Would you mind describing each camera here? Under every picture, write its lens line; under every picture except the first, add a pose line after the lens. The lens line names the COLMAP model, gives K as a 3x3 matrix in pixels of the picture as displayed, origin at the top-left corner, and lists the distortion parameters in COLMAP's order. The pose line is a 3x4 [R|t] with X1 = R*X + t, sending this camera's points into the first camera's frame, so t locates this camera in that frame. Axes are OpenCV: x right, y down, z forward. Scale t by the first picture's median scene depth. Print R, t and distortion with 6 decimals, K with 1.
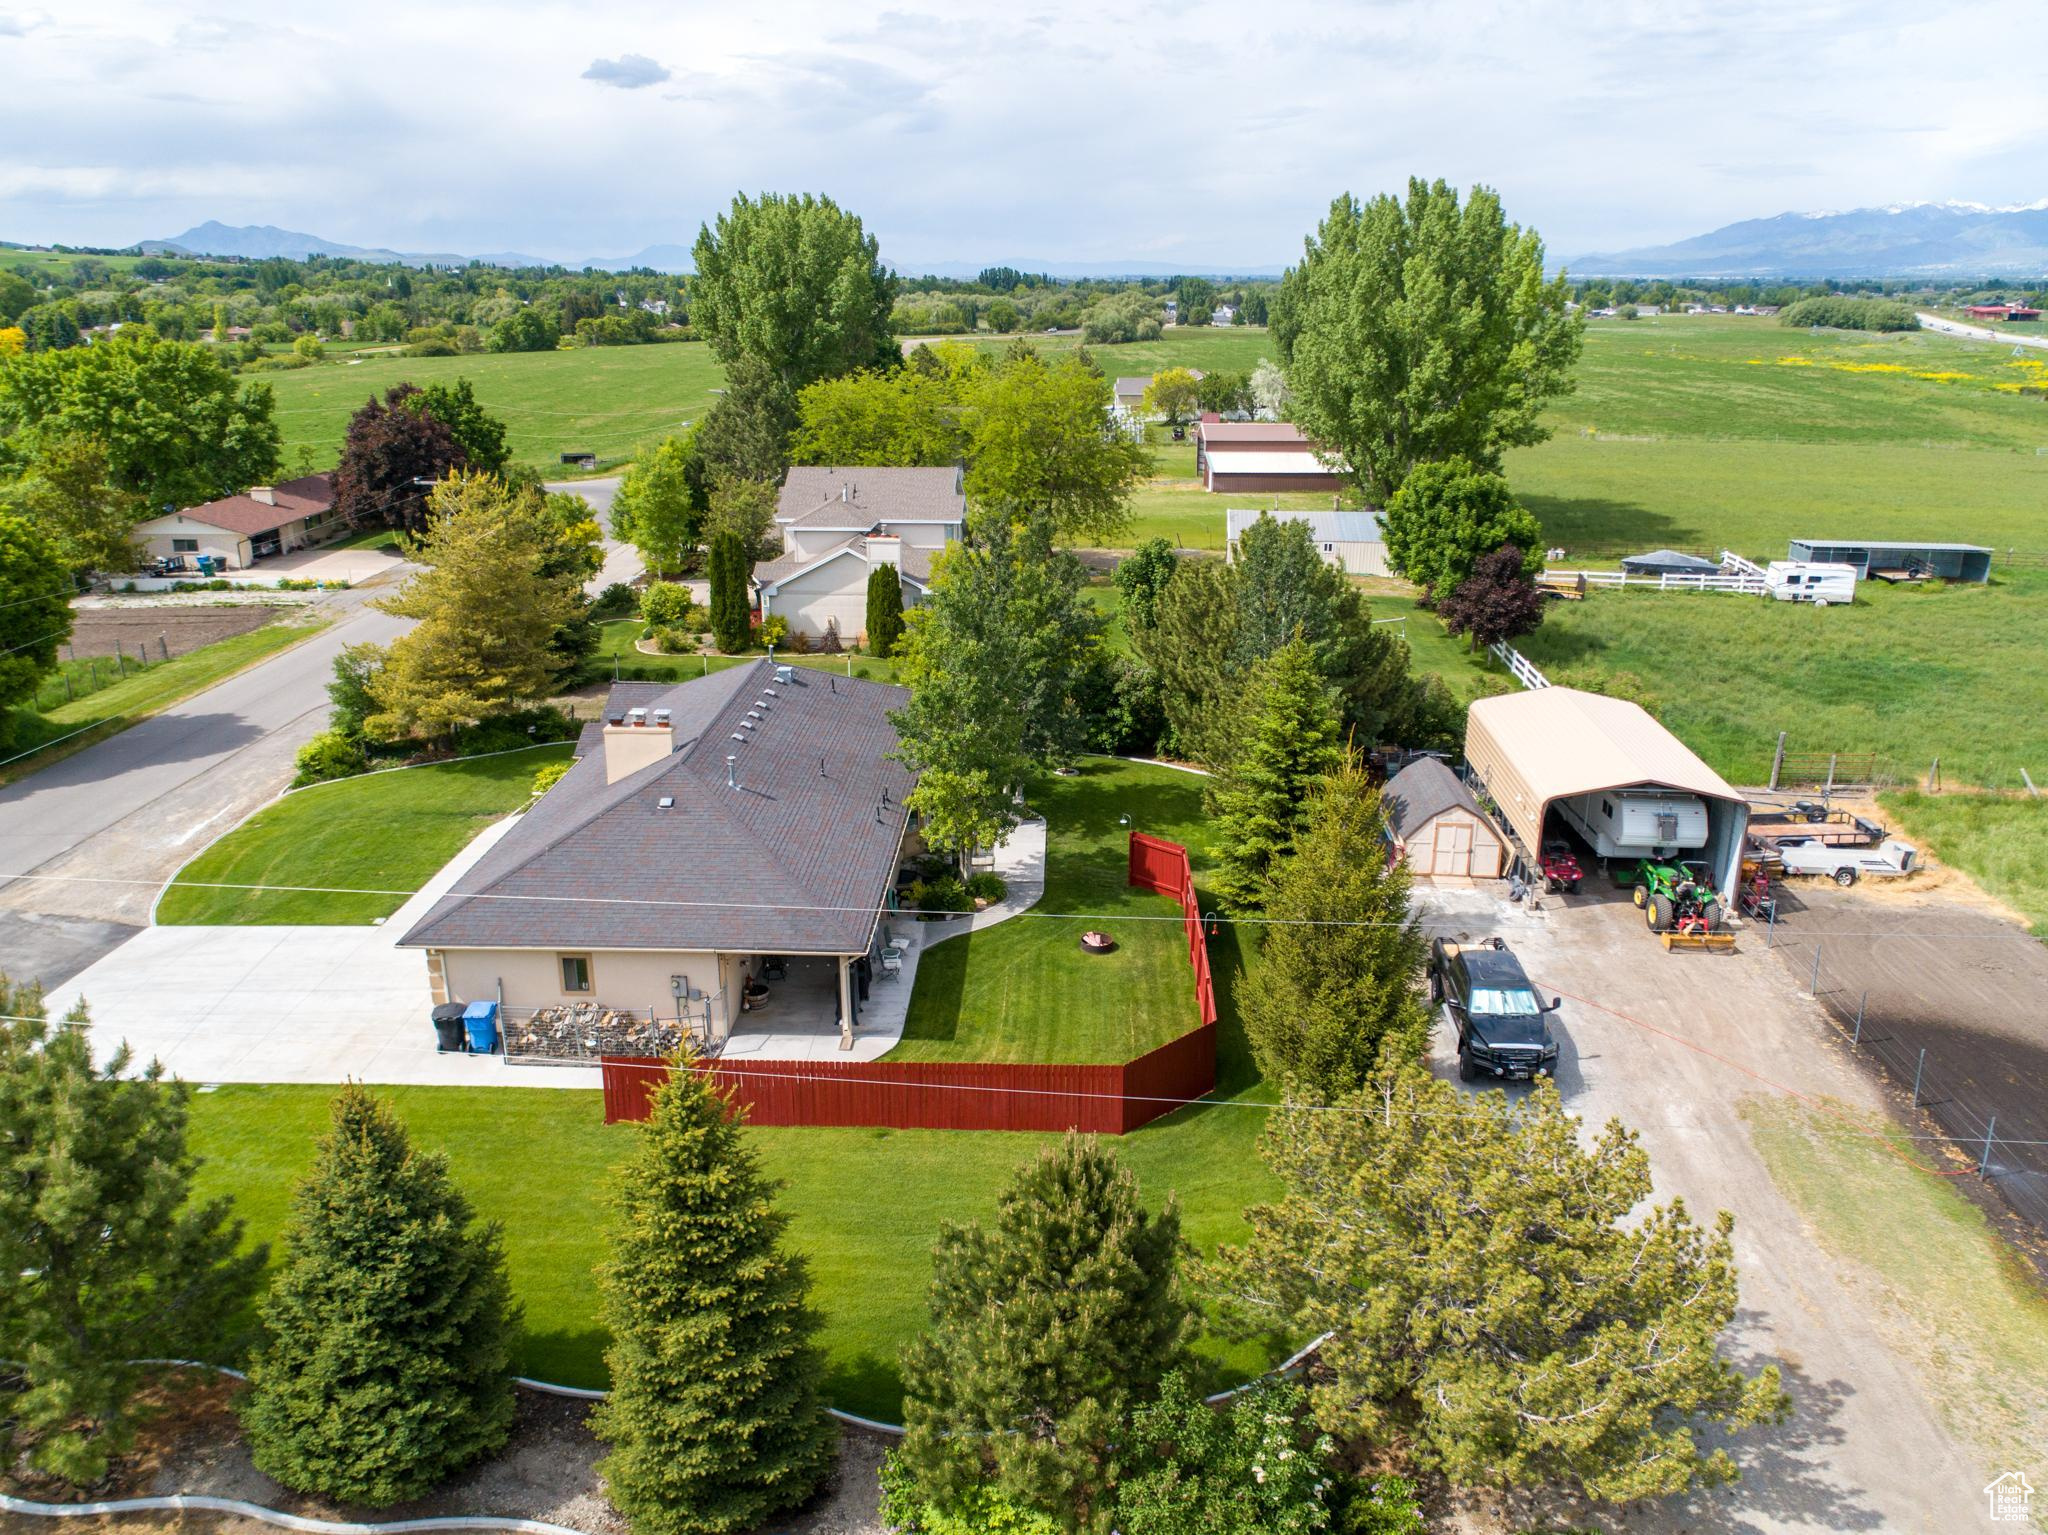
lens RADIAL K [[1539.9, 0, 1028.6], [0, 1539.9, 771.7], [0, 0, 1]] dist [-0.023426, 0.010544]
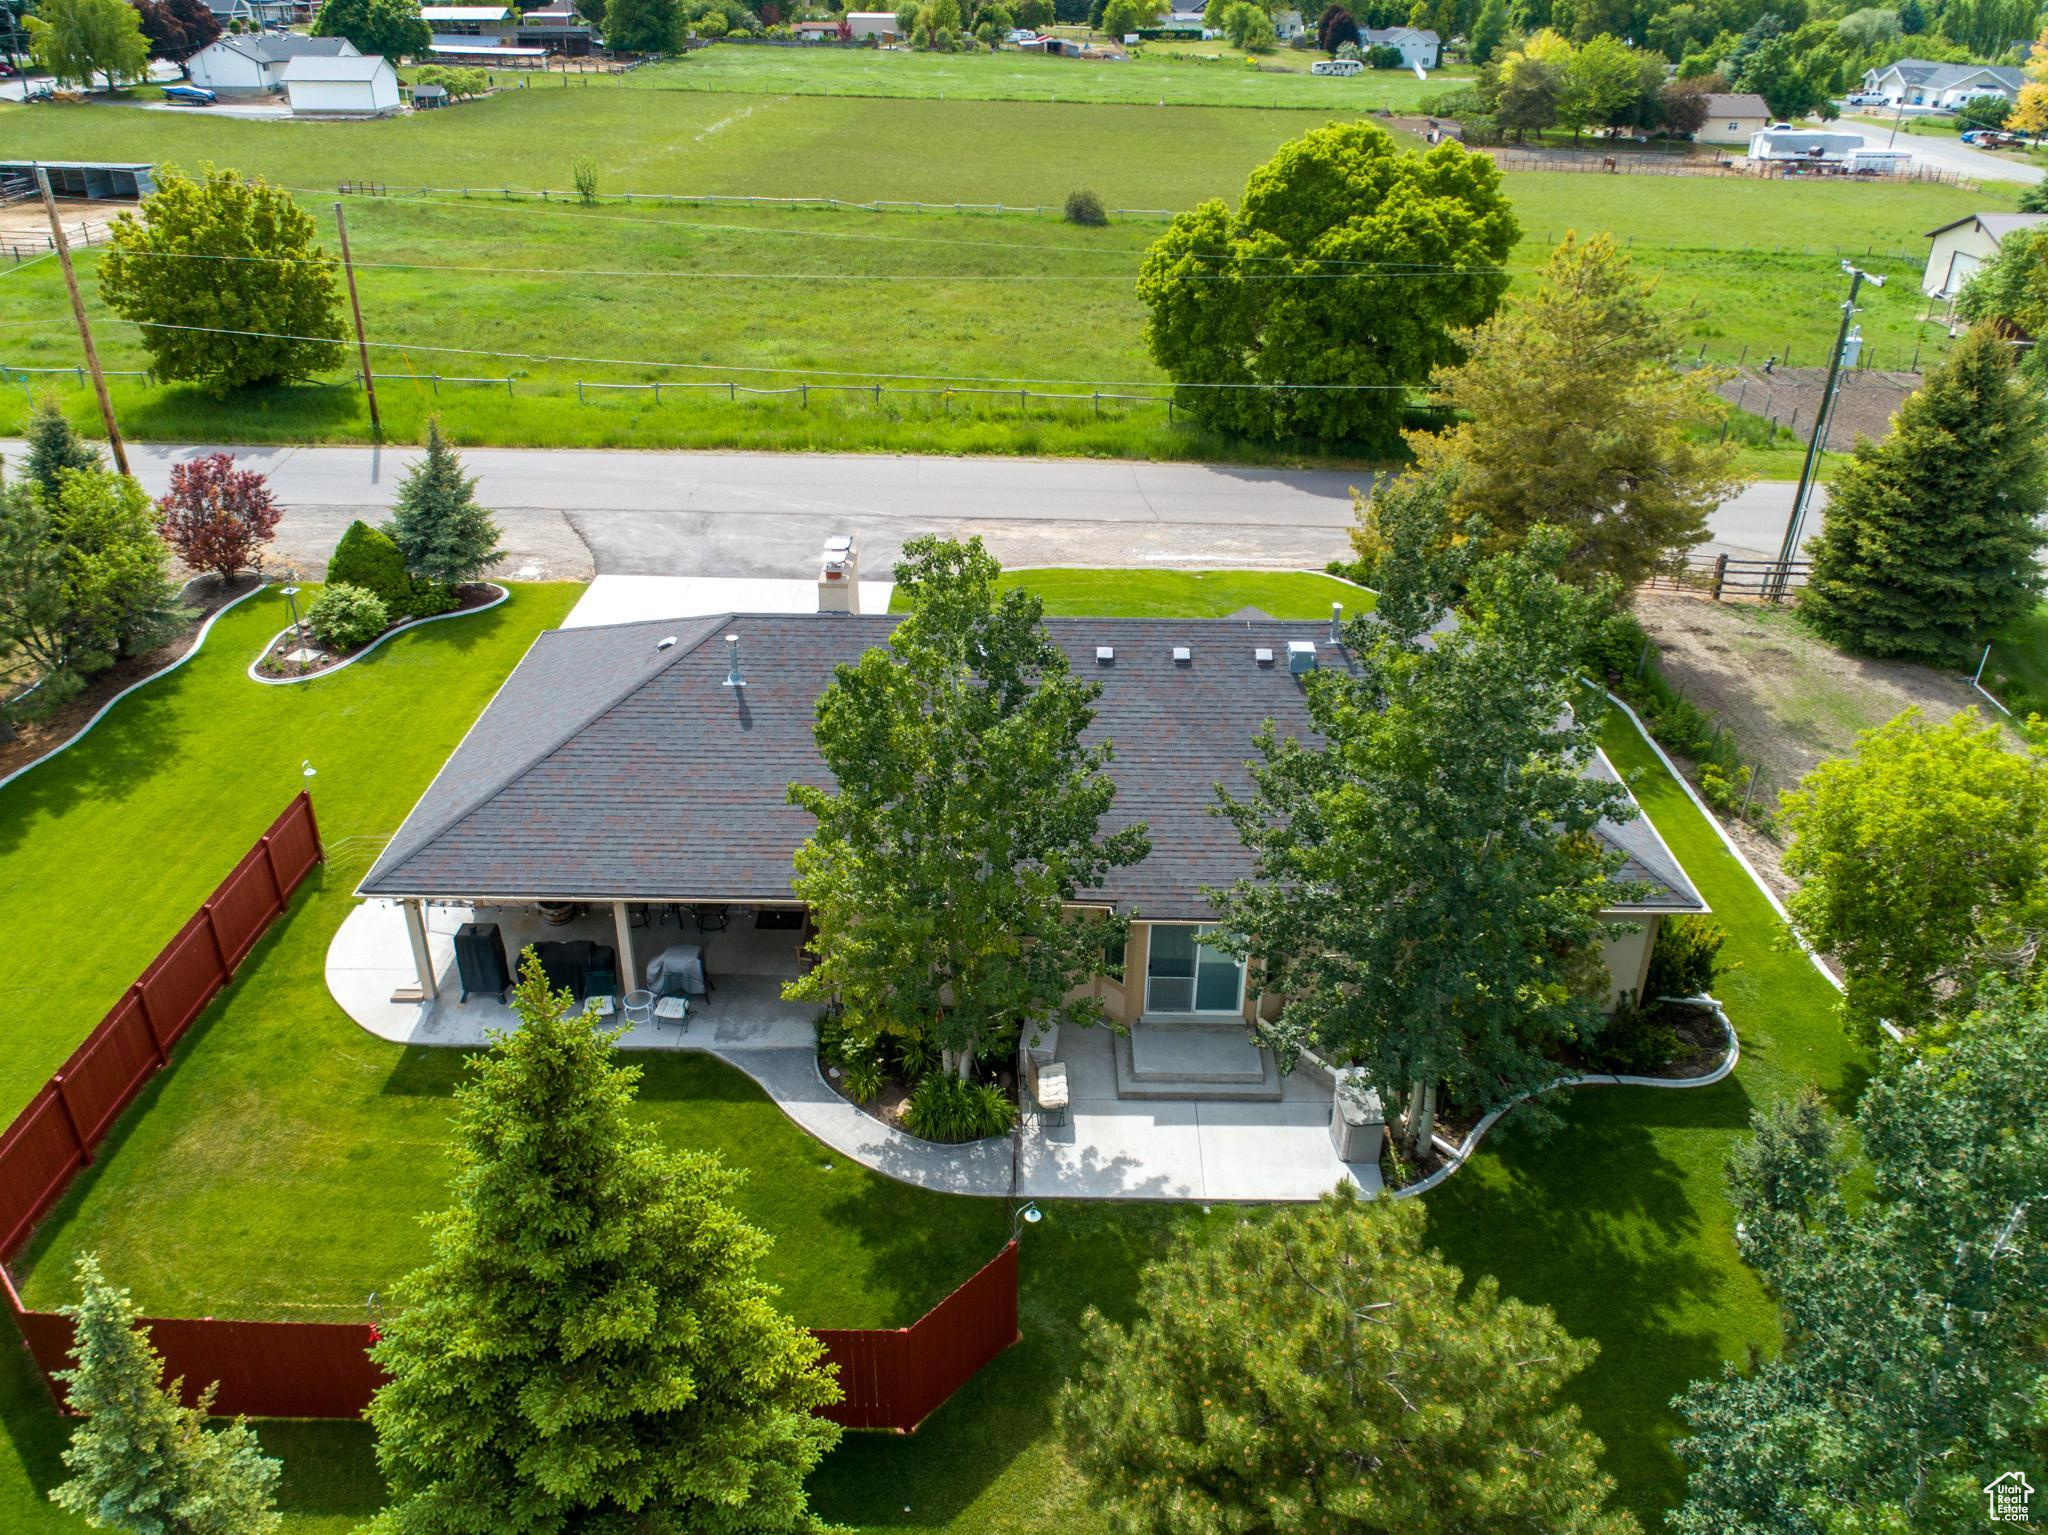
lens RADIAL K [[1539.9, 0, 1028.6], [0, 1539.9, 771.7], [0, 0, 1]] dist [-0.023426, 0.010544]
pose [[0.020671, 0.470377, -0.882223, 0.304865], [-0.319259, 0.839318, 0.440021, -0.208632], [0.947442, 0.272562, 0.167522, 0.704554]]
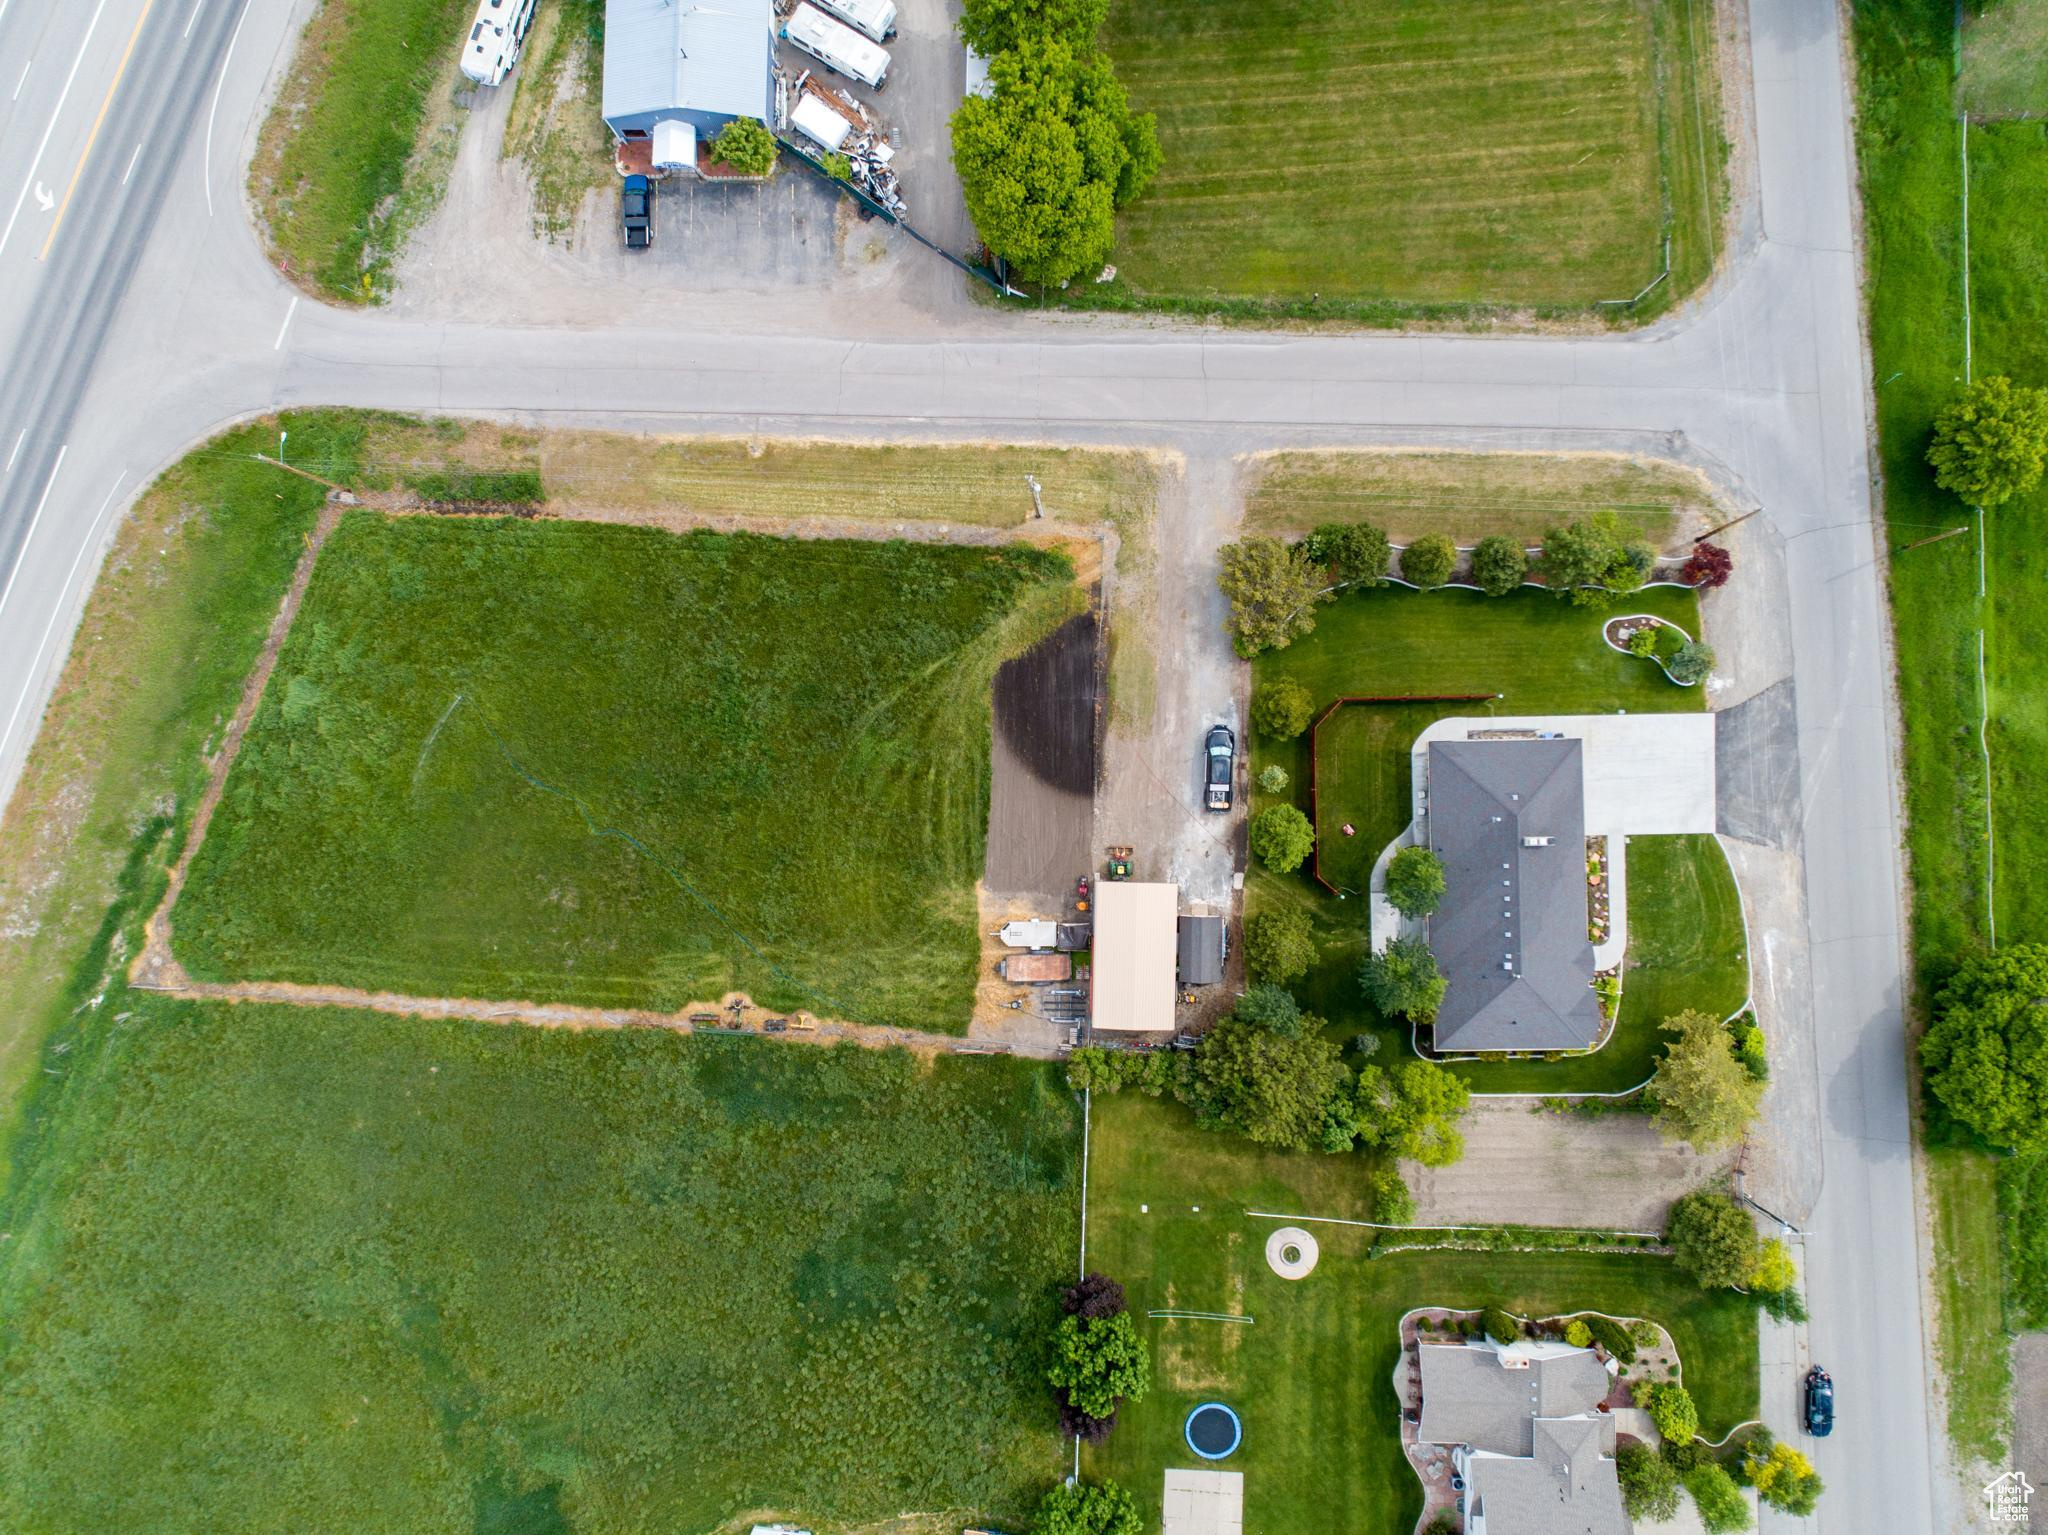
lens RADIAL K [[1539.9, 0, 1028.6], [0, 1539.9, 771.7], [0, 0, 1]] dist [-0.023426, 0.010544]
pose [[-0.998418, 0.045468, 0.033080, 0.368385], [0.019117, -0.278783, 0.960164, -1.774987], [0.052879, 0.959277, 0.277473, 0.089452]]
